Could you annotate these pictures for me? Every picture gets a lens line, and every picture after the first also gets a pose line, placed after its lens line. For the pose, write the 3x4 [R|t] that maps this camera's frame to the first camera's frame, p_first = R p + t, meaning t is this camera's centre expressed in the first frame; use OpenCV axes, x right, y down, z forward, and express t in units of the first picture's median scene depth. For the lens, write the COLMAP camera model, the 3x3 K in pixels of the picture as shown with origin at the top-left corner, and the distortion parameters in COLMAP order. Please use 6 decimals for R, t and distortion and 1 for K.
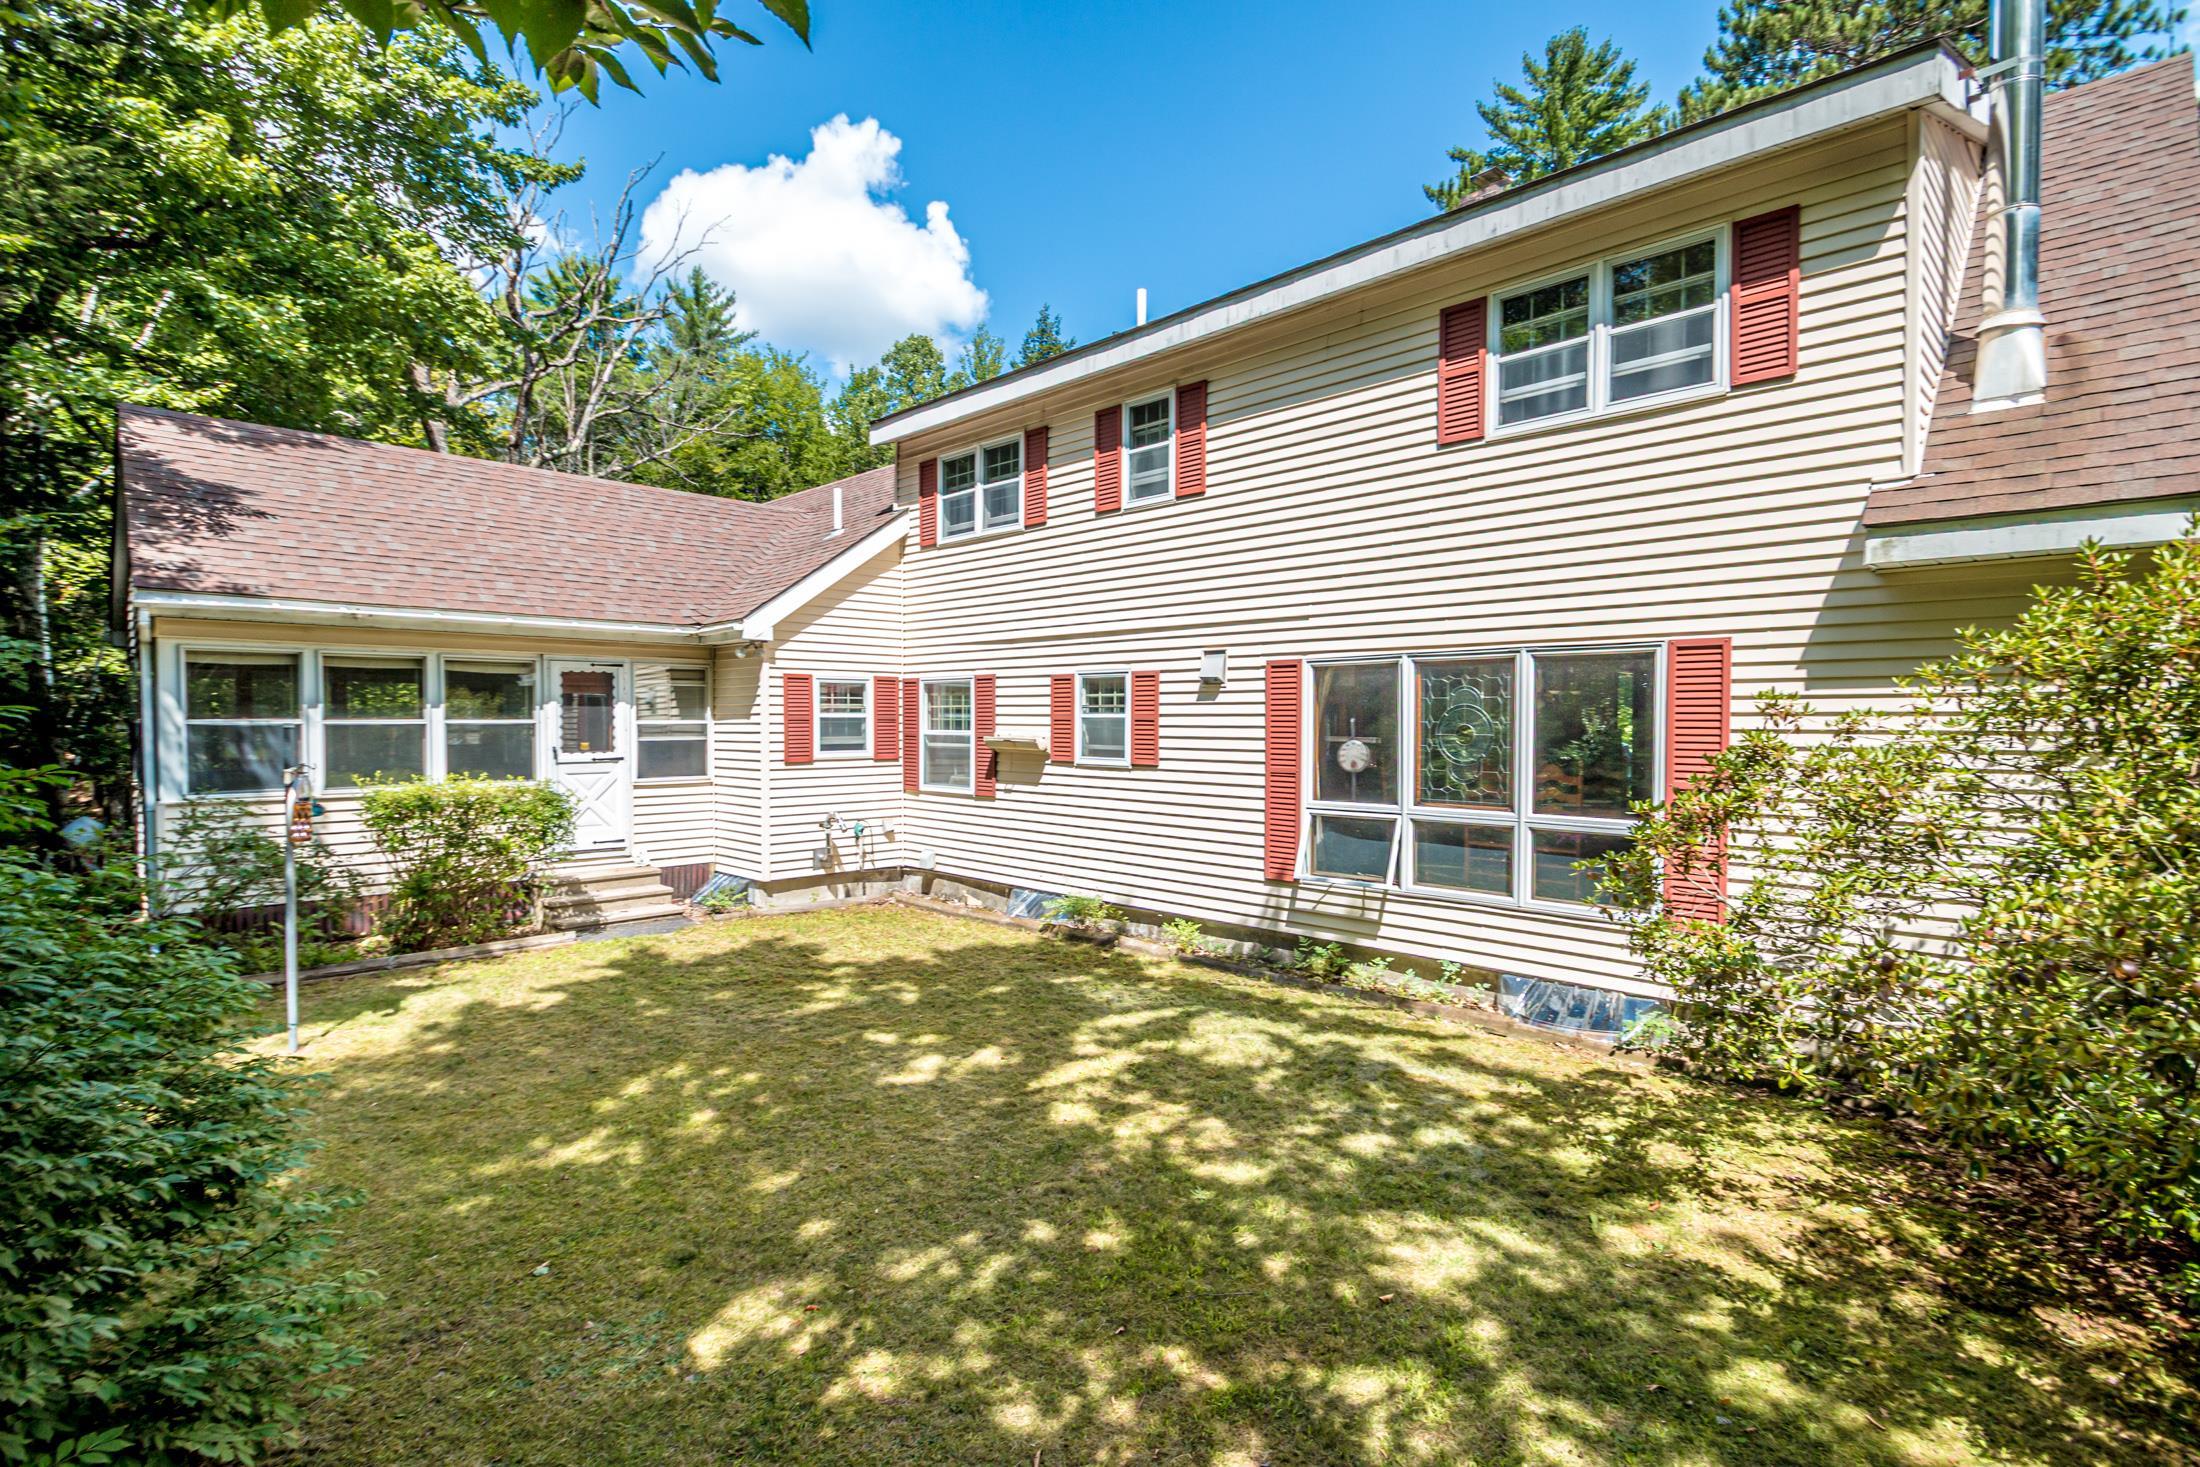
lens RADIAL K [[1072.4, 0, 1094.6], [0, 1072.4, 733.3], [0, 0, 1]] dist [-0.007036, -0.005896]
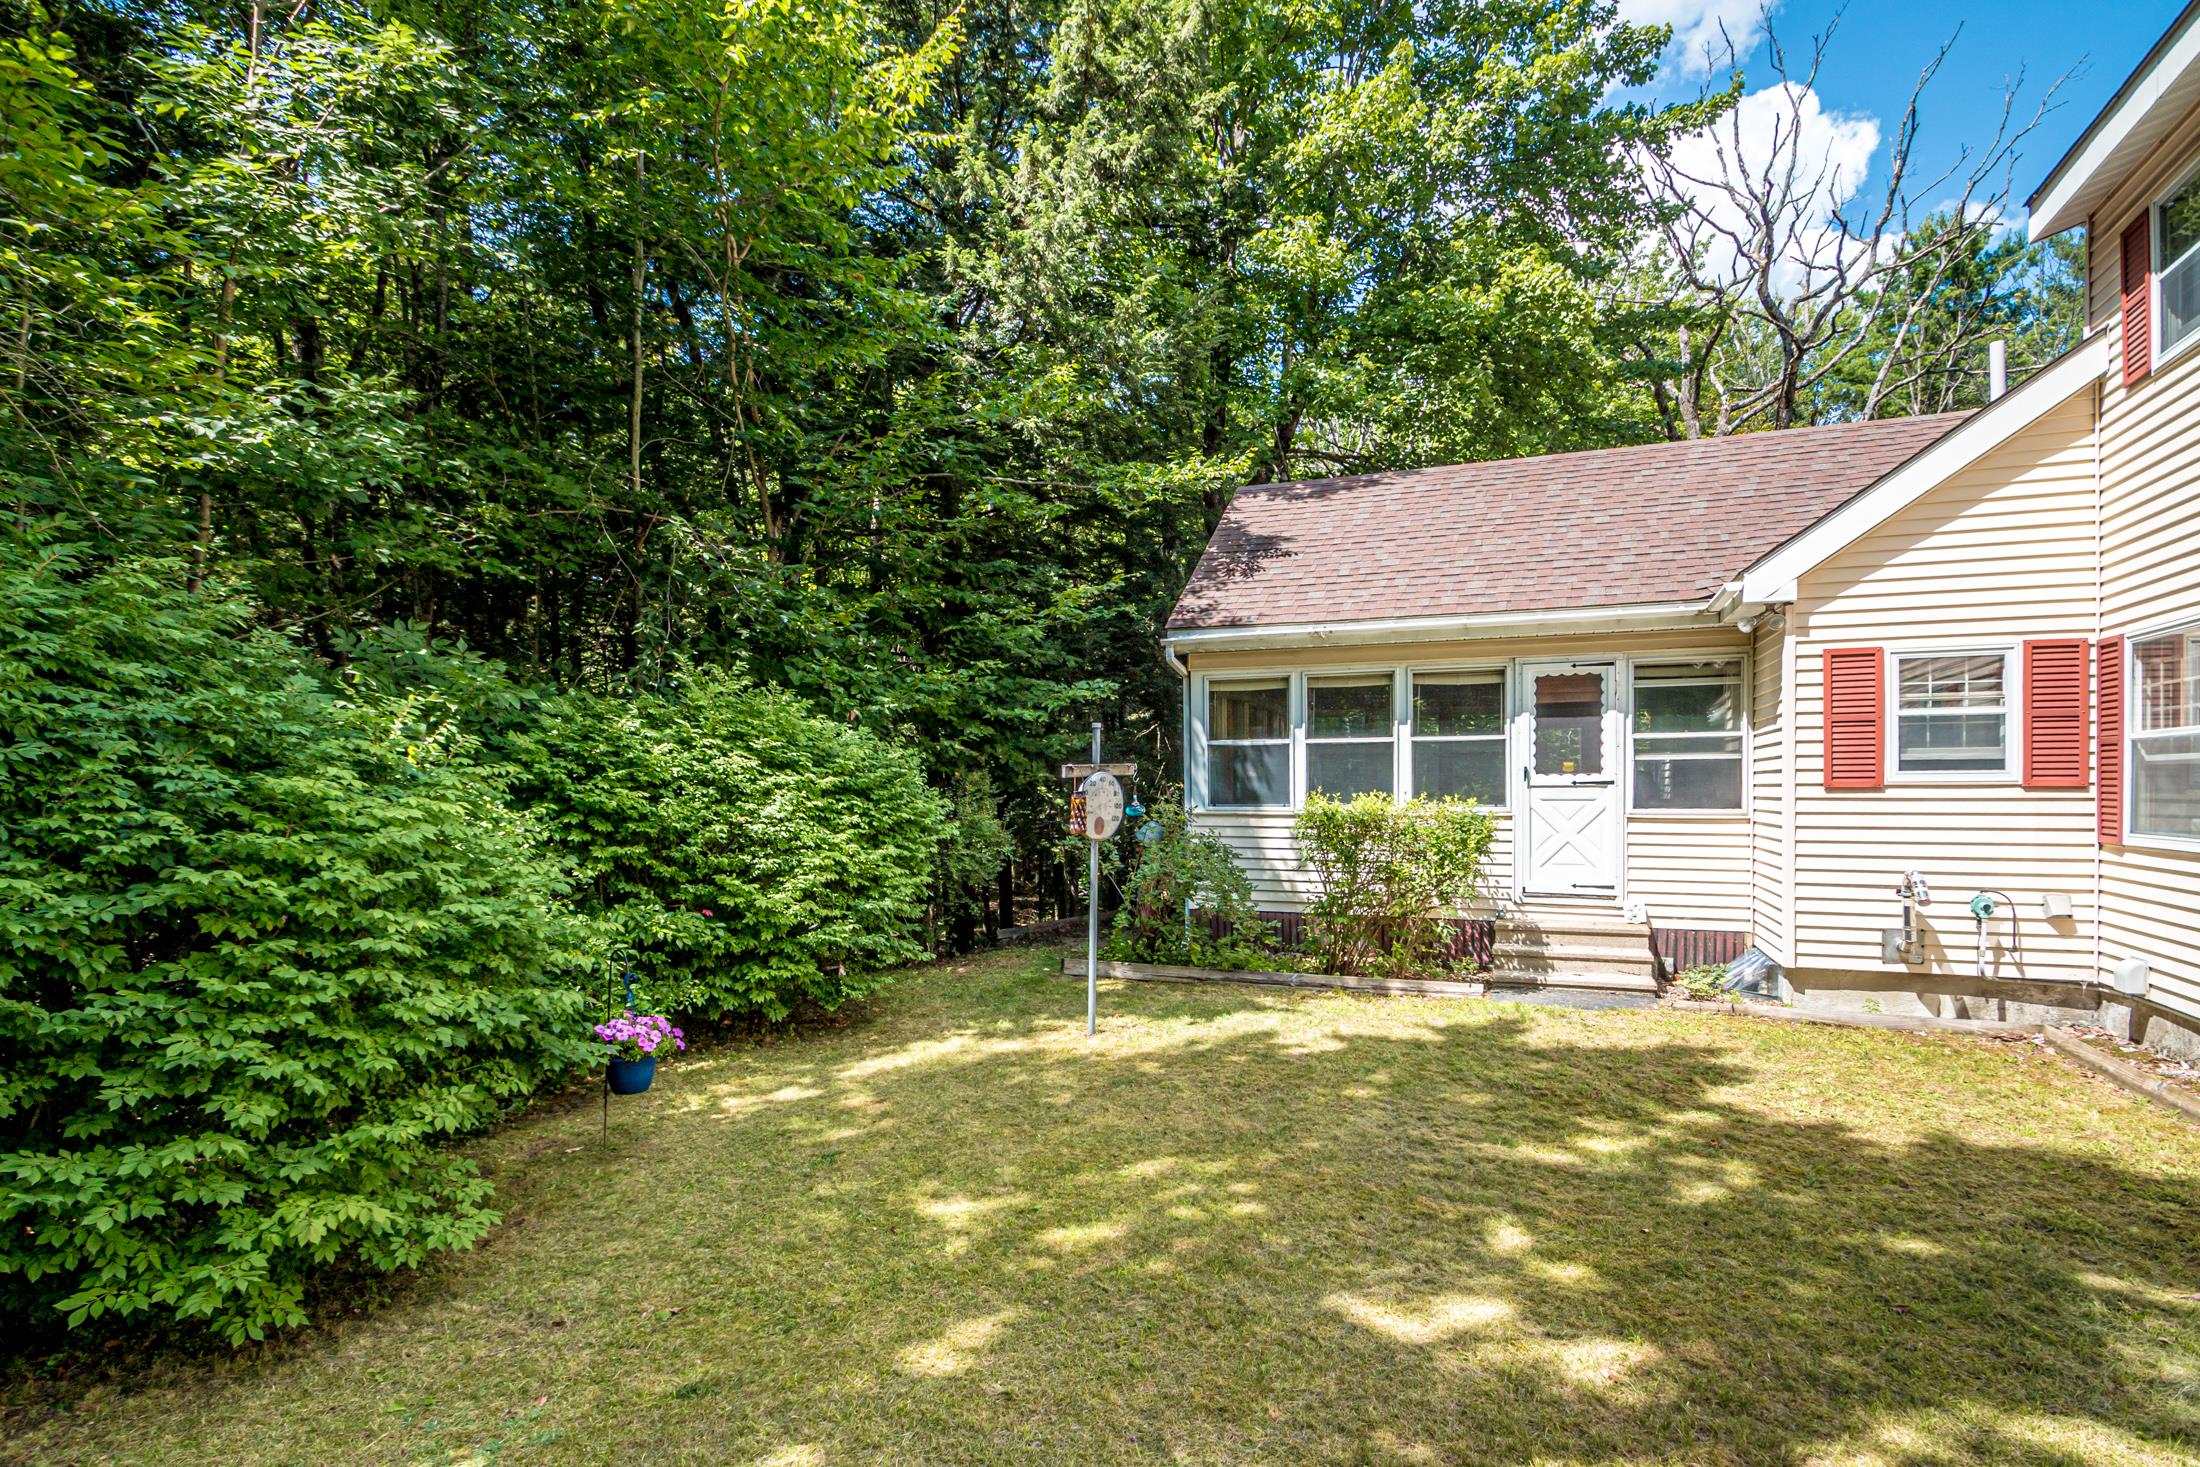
lens RADIAL K [[1072.4, 0, 1084.5], [0, 1072.4, 789.6], [0, 0, 1]] dist [-0.007036, -0.005896]
pose [[0.386607, 0.002648, -0.922241, 0.132927], [-0.010309, 0.999946, -0.001451, 0.034511], [0.922187, 0.010069, 0.386613, 0.348842]]
